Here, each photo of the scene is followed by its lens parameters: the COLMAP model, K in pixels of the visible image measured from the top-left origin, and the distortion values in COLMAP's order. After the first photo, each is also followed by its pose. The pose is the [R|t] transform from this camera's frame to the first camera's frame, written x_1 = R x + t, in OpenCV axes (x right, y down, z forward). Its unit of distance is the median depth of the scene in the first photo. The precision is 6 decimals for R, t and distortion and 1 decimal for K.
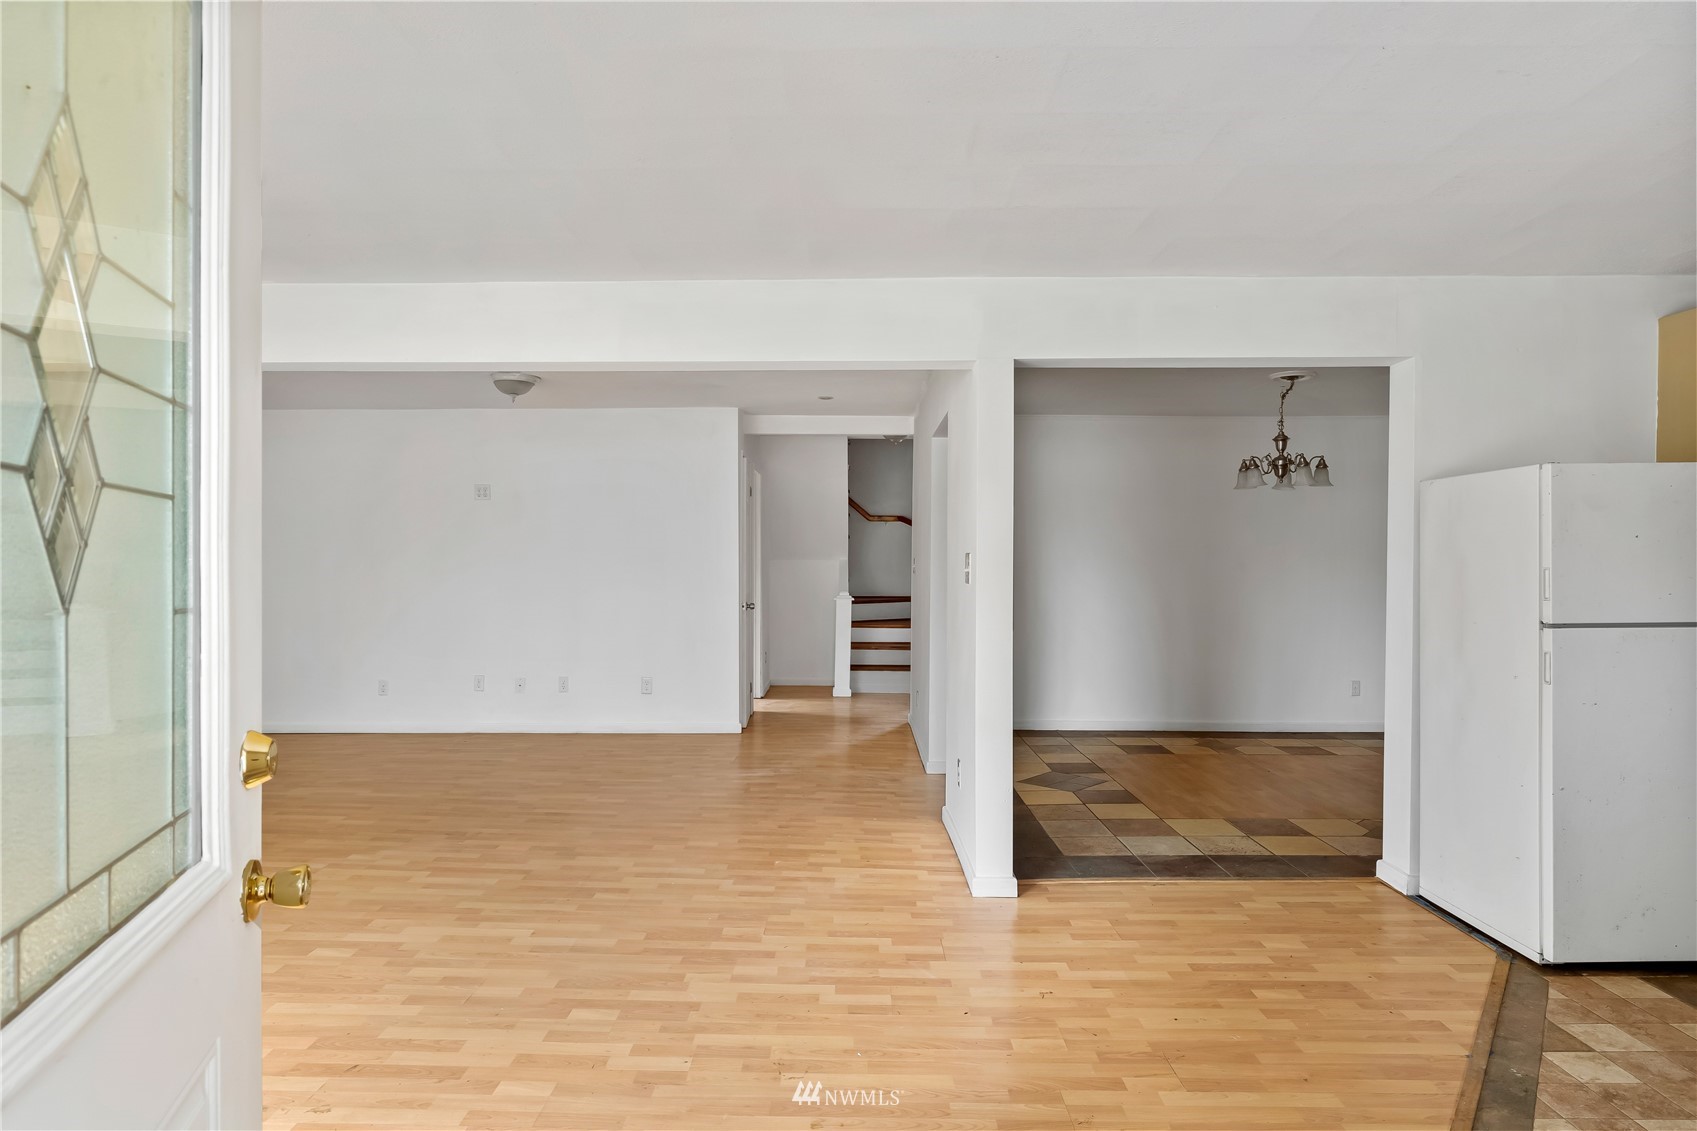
lens RADIAL K [[970.9, 0, 817.8], [0, 970.9, 559.0], [0, 0, 1]] dist [-0.000256, -0.000279]
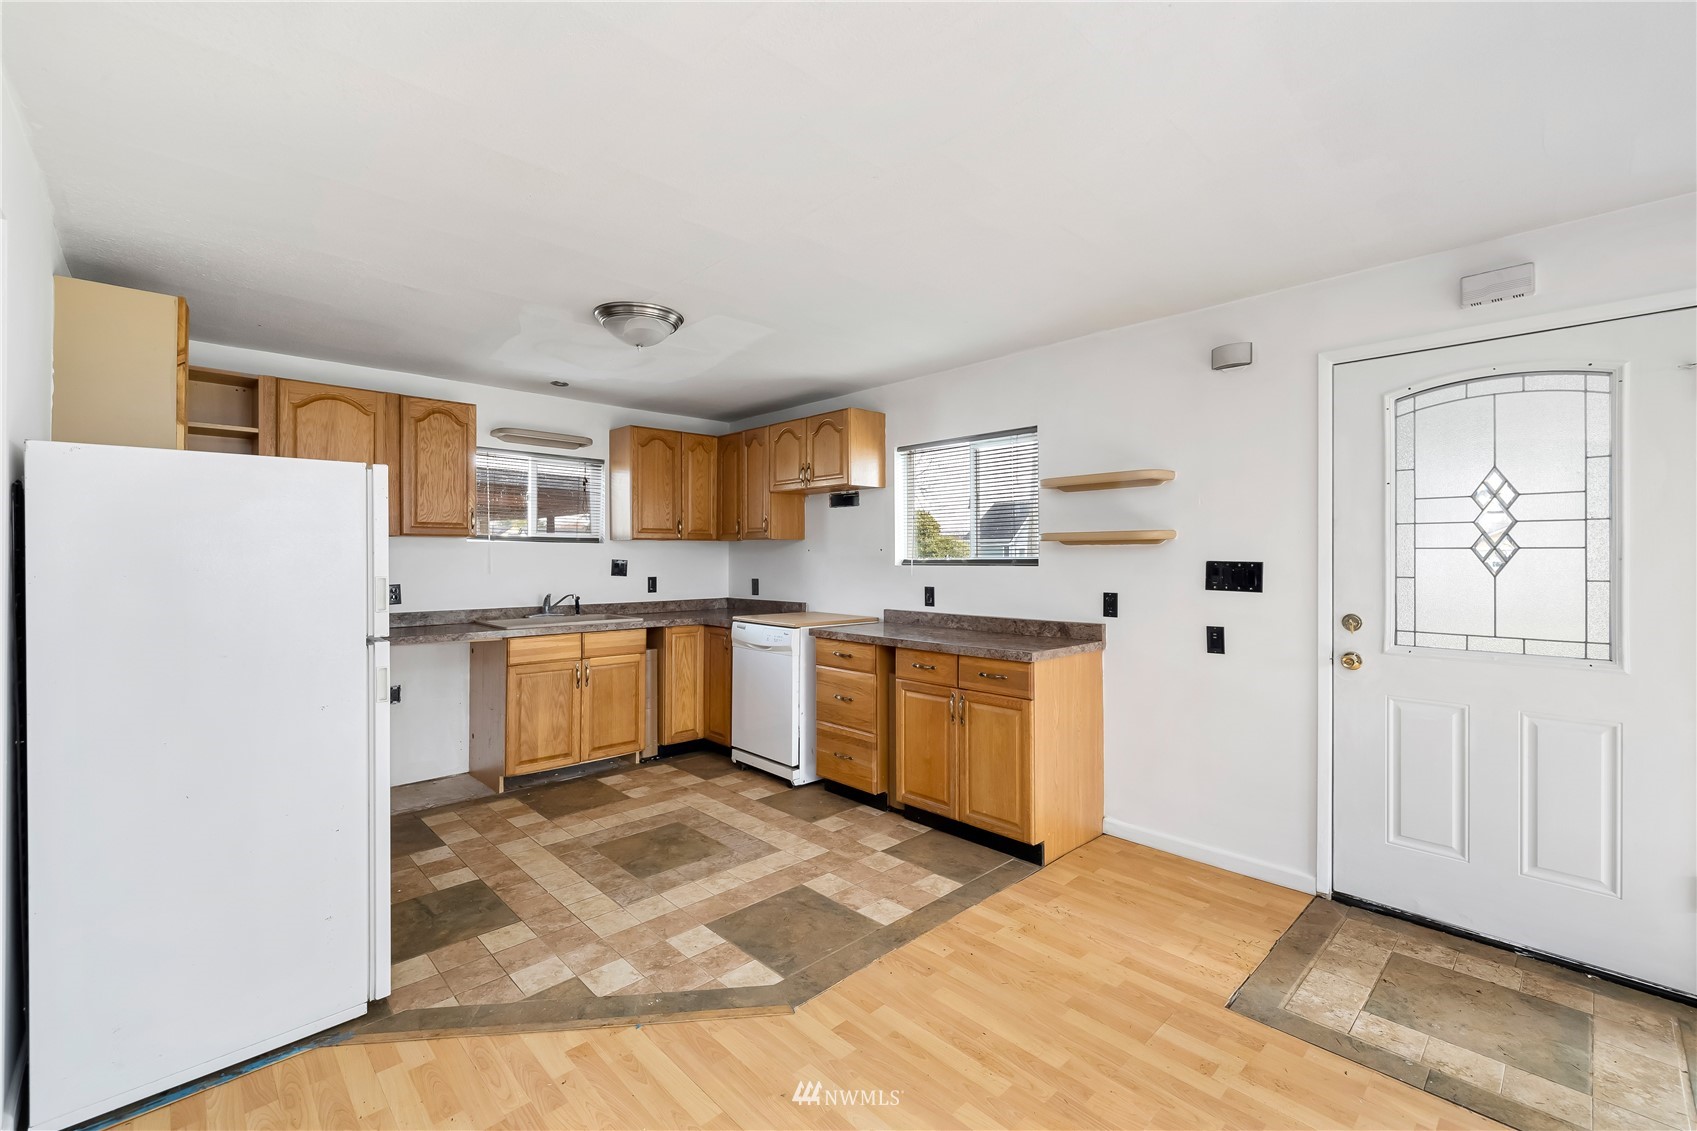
lens RADIAL K [[719.2, 0, 844.2], [0, 719.2, 553.7], [0, 0, 1]] dist [0.000272, -0.000015]
pose [[-0.710136, -0.004861, 0.704048, -0.052235], [0.000881, 0.999969, 0.007794, -0.020247], [-0.704064, 0.006155, -0.710110, 1.294381]]
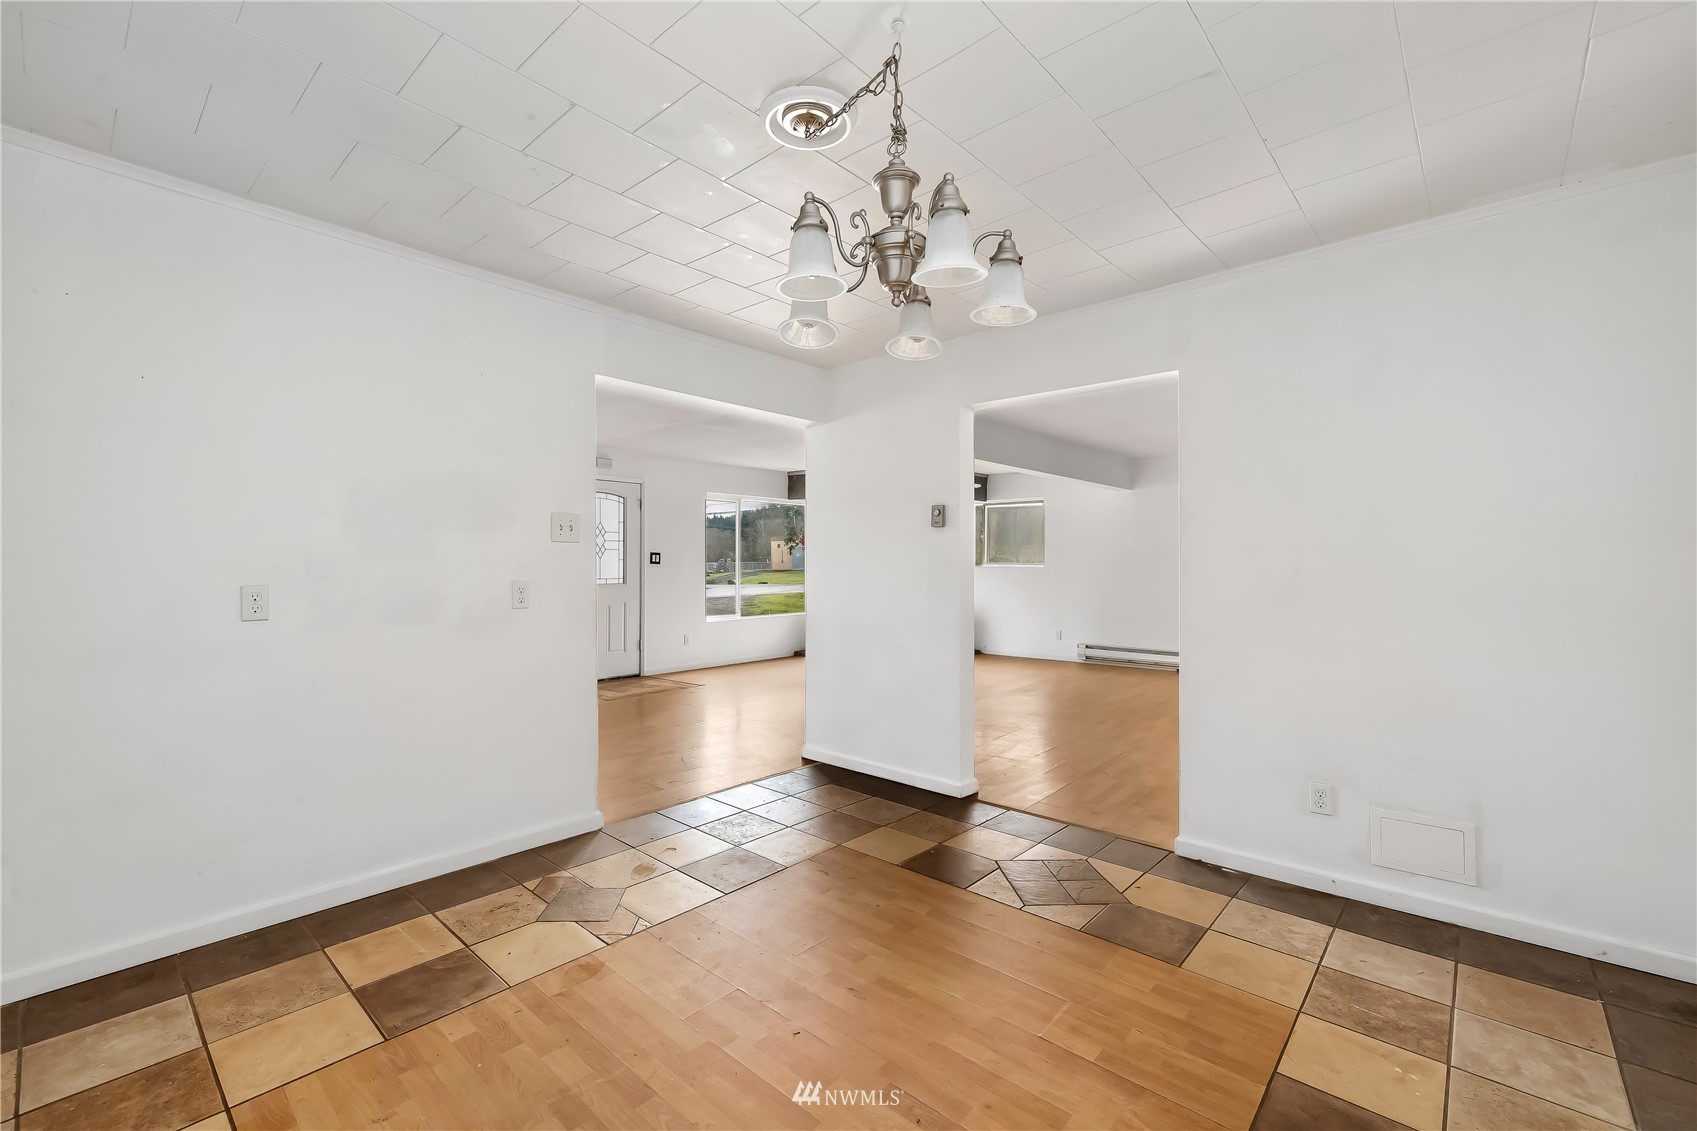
lens RADIAL K [[719.2, 0, 844.2], [0, 719.2, 553.7], [0, 0, 1]] dist [0.000272, -0.000015]
pose [[-0.651314, -0.013588, -0.758687, 1.452869], [-0.010628, 0.999905, -0.008785, 0.010924], [0.758734, 0.002342, -0.651396, 2.535978]]
